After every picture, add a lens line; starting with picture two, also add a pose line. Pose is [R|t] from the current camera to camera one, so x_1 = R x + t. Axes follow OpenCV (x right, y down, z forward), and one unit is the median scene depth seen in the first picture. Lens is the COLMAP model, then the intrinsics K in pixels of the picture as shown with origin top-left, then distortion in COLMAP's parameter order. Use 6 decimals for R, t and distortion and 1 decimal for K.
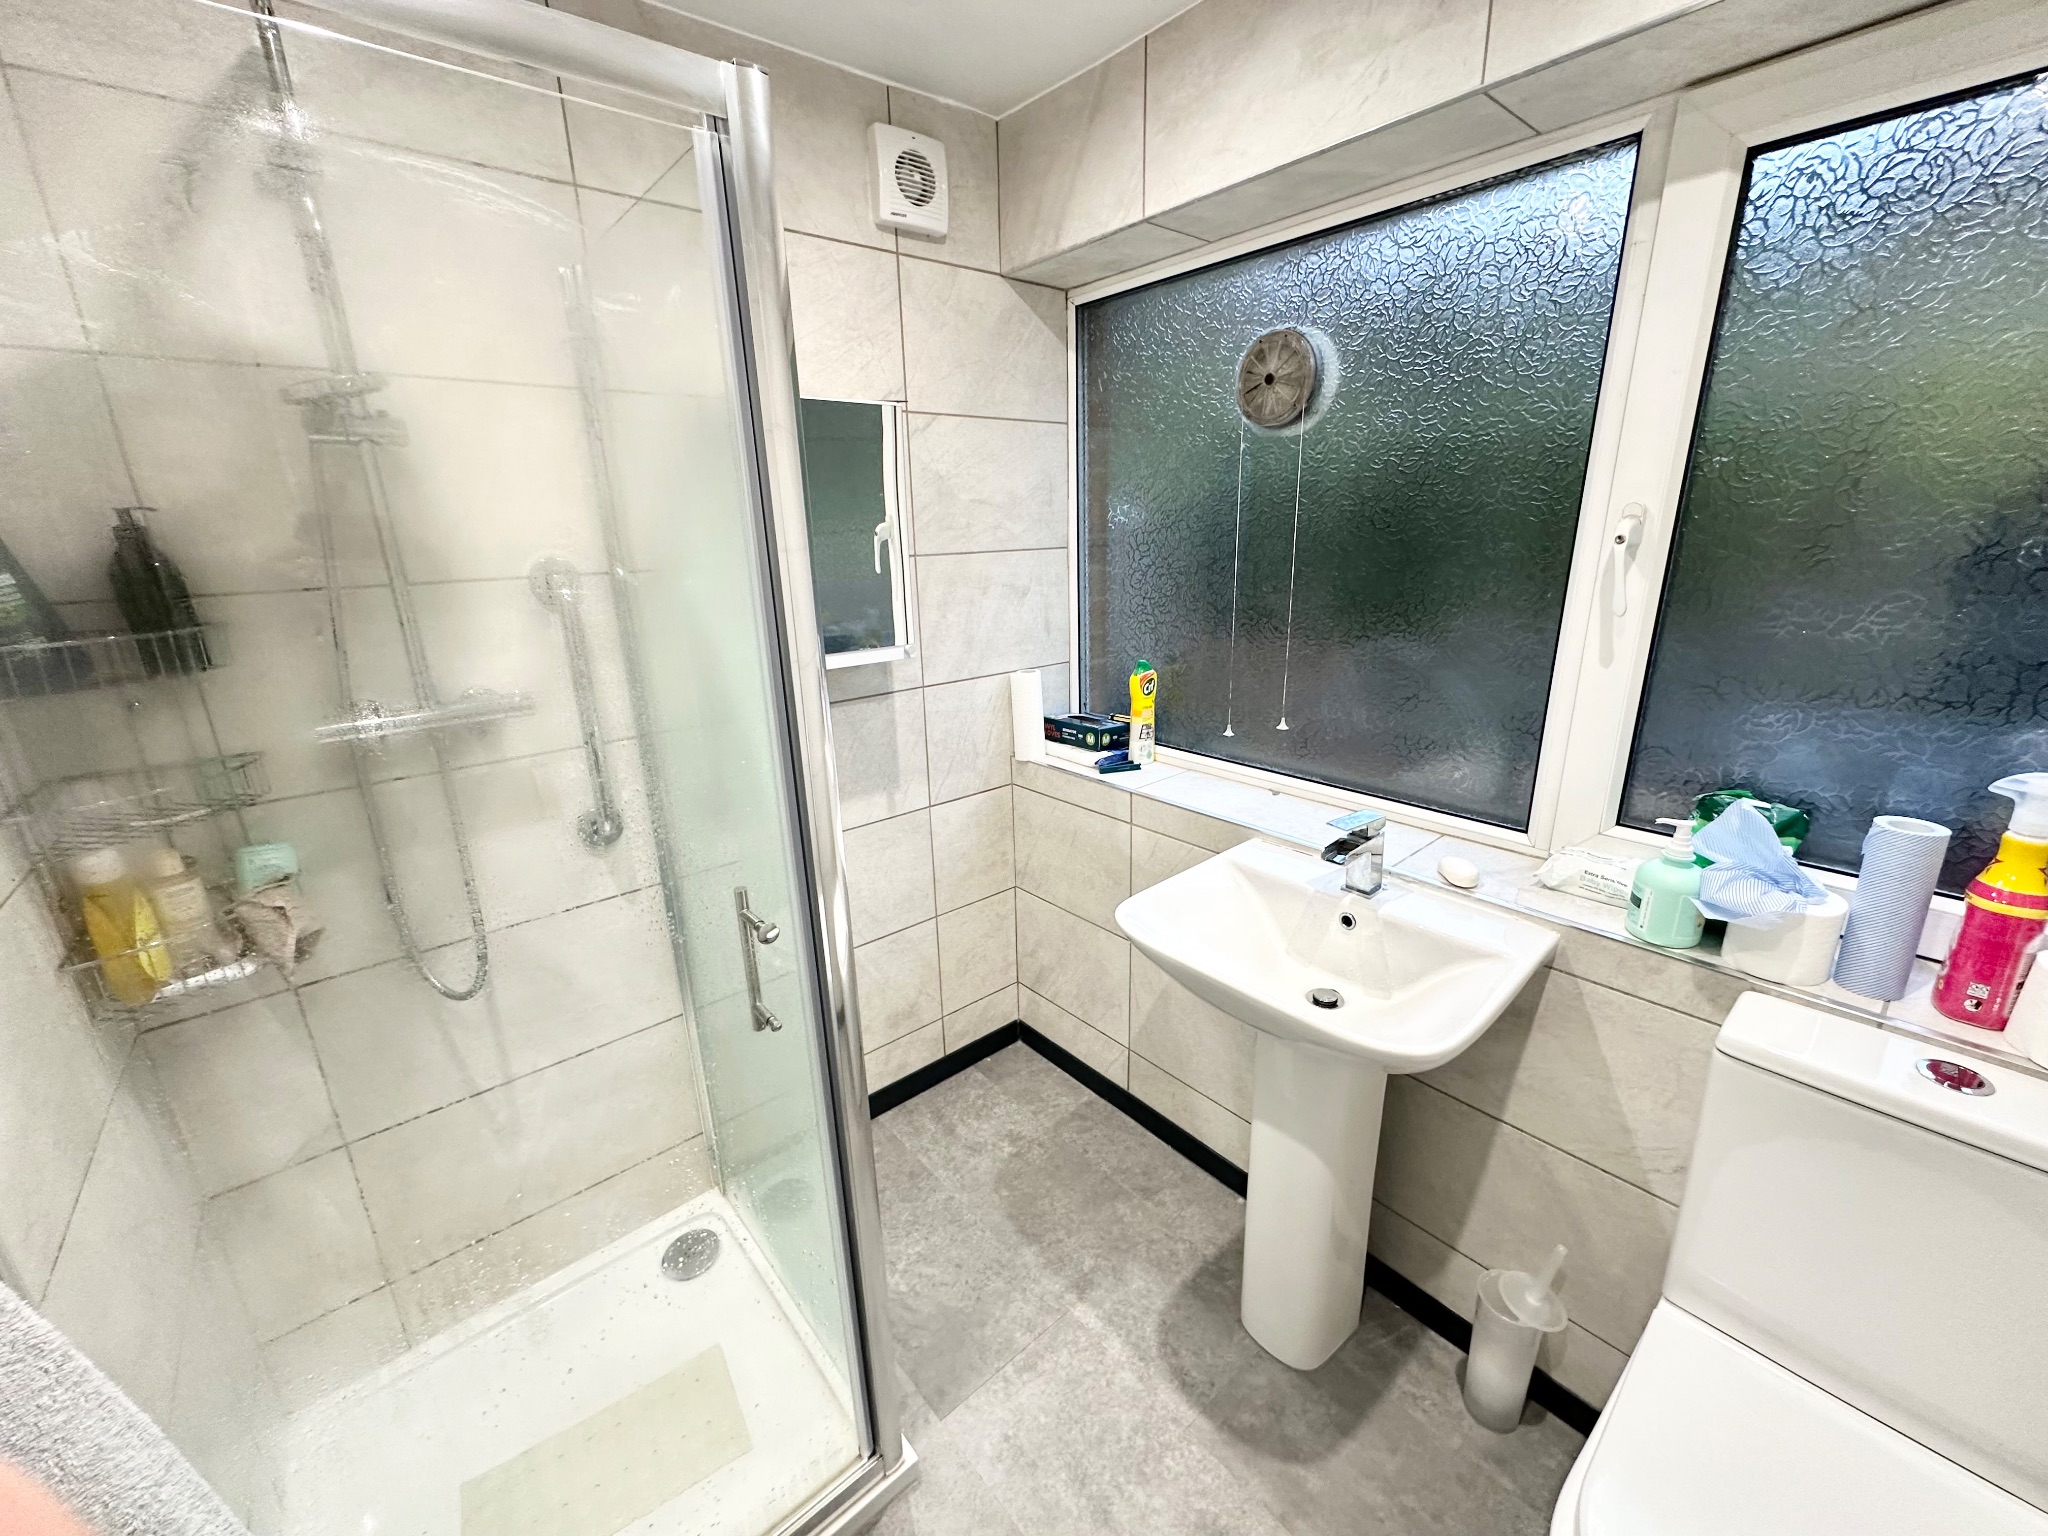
lens RADIAL K [[816.8, 0, 1020.0], [0, 816.8, 772.3], [0, 0, 1]] dist [-0.005674, 0.001504]
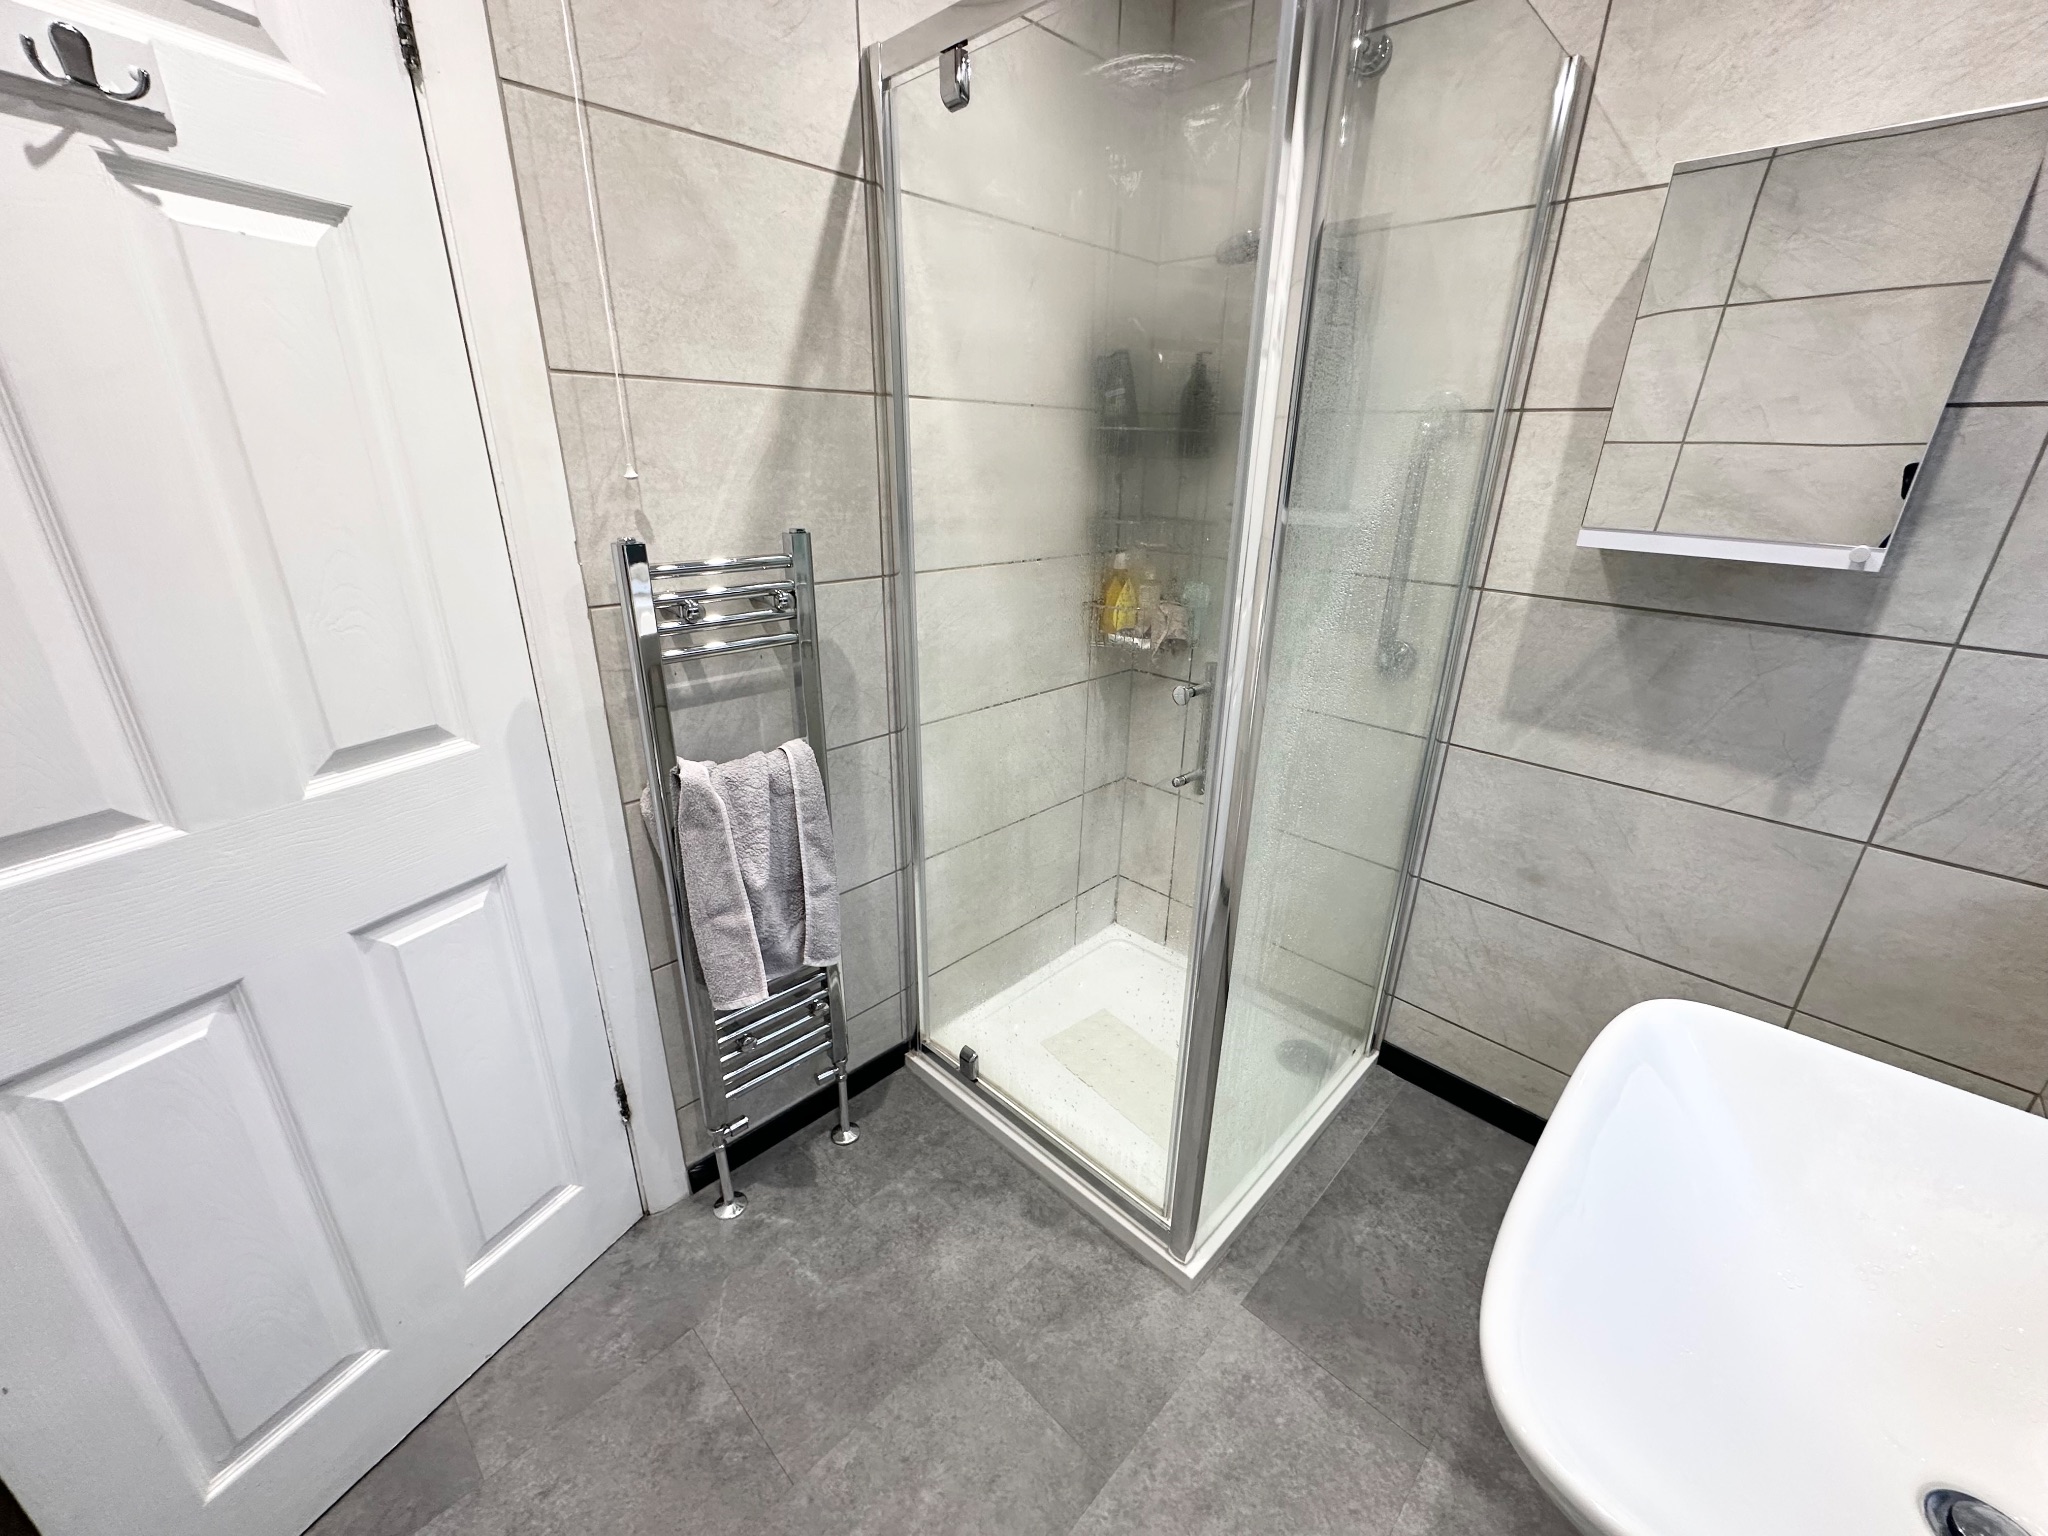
lens RADIAL K [[816.8, 0, 1021.5], [0, 816.8, 760.1], [0, 0, 1]] dist [-0.005674, 0.001504]
pose [[0.085388, 0.388616, -0.917435, 0.469242], [-0.309899, 0.885484, 0.346239, -0.035223], [0.946927, 0.254747, 0.196041, 0.351554]]
